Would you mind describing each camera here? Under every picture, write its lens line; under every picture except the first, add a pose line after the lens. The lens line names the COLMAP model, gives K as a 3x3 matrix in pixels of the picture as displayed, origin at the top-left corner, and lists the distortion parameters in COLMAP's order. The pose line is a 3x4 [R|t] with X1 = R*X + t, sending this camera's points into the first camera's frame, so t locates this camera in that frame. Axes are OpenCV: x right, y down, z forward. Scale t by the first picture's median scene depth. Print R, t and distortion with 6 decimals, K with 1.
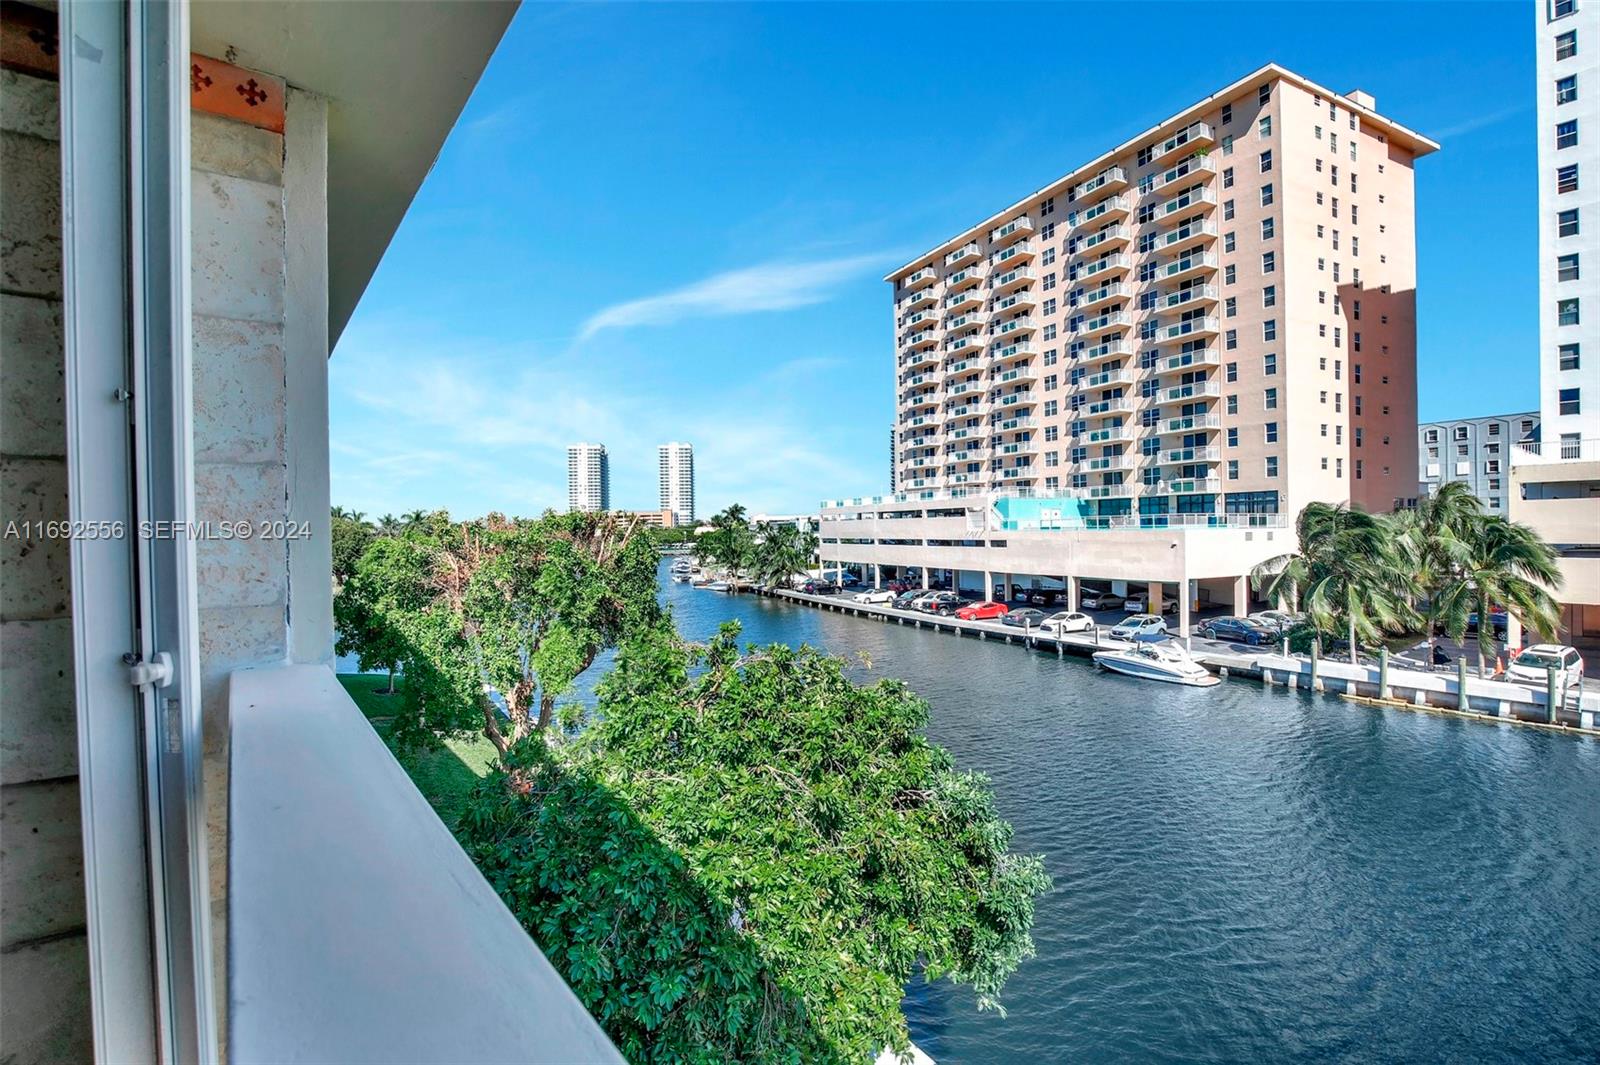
lens RADIAL K [[746.3, 0, 812.7], [0, 746.3, 537.6], [0, 0, 1]] dist [-0.040060, 0.007962]
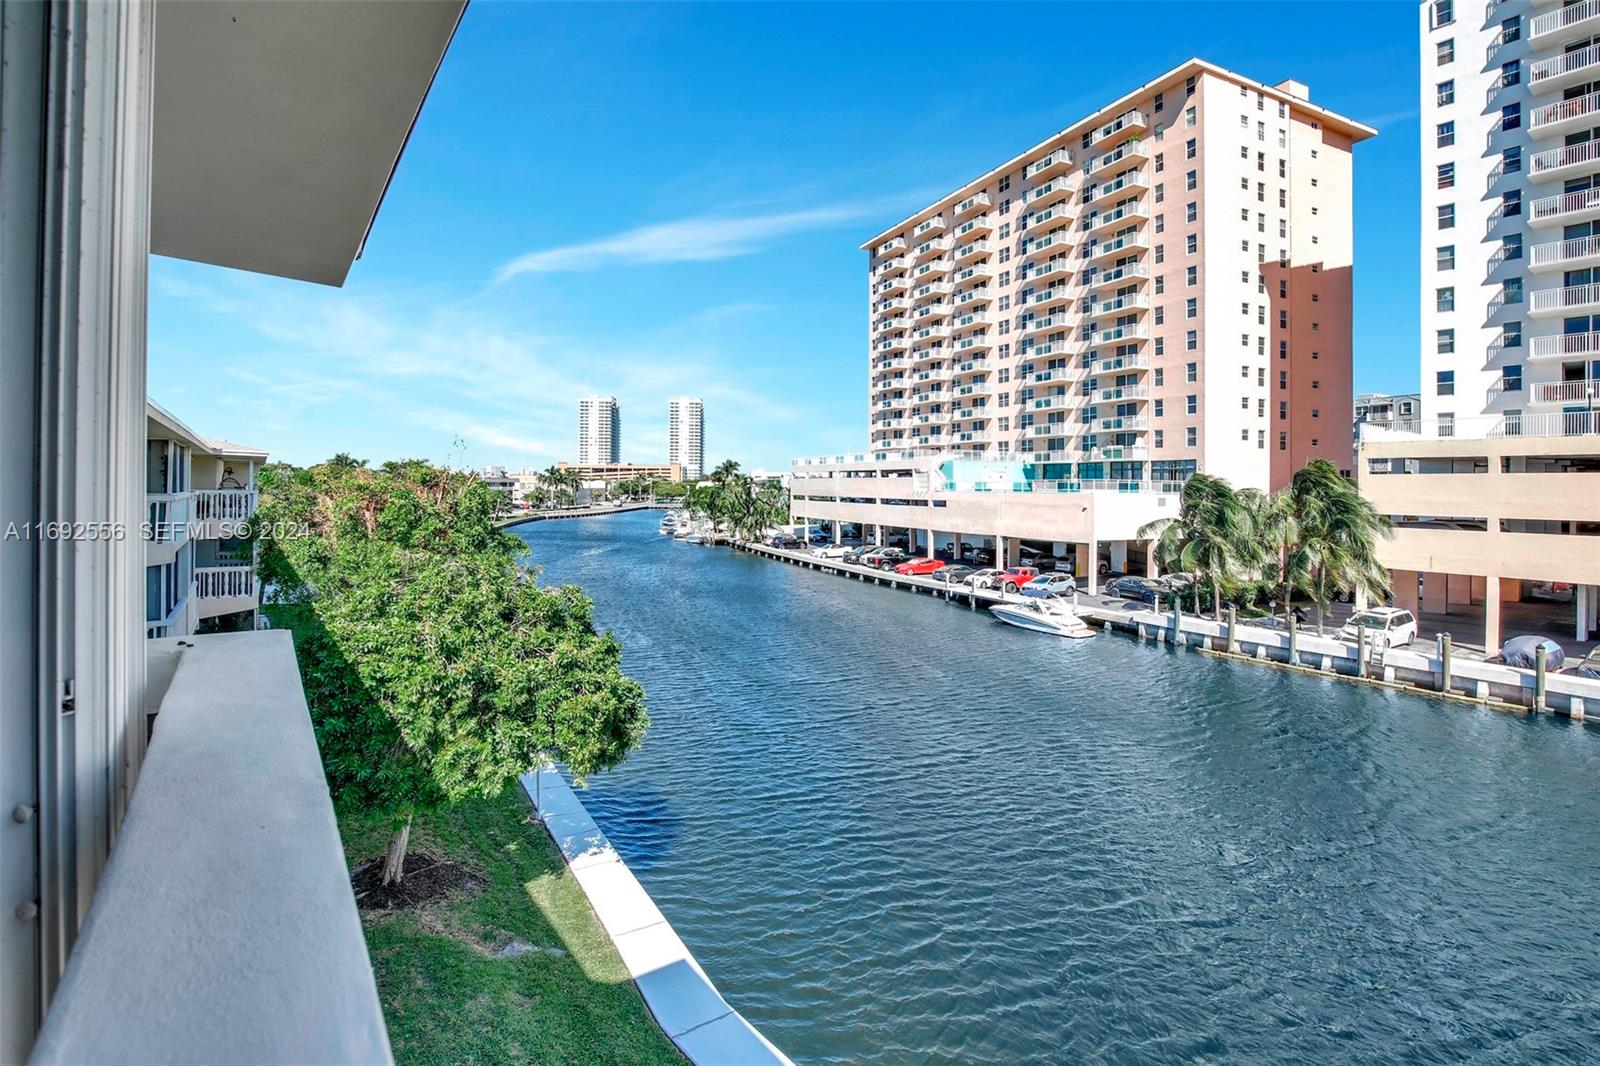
lens RADIAL K [[749.5, 0, 803.2], [0, 749.5, 478.7], [0, 0, 1]] dist [-0.023951, 0.000487]
pose [[0.999388, 0.024948, -0.024528, 0.085312], [-0.025470, 0.999451, -0.021187, 0.000397], [0.023986, 0.021799, 0.999475, -0.070297]]
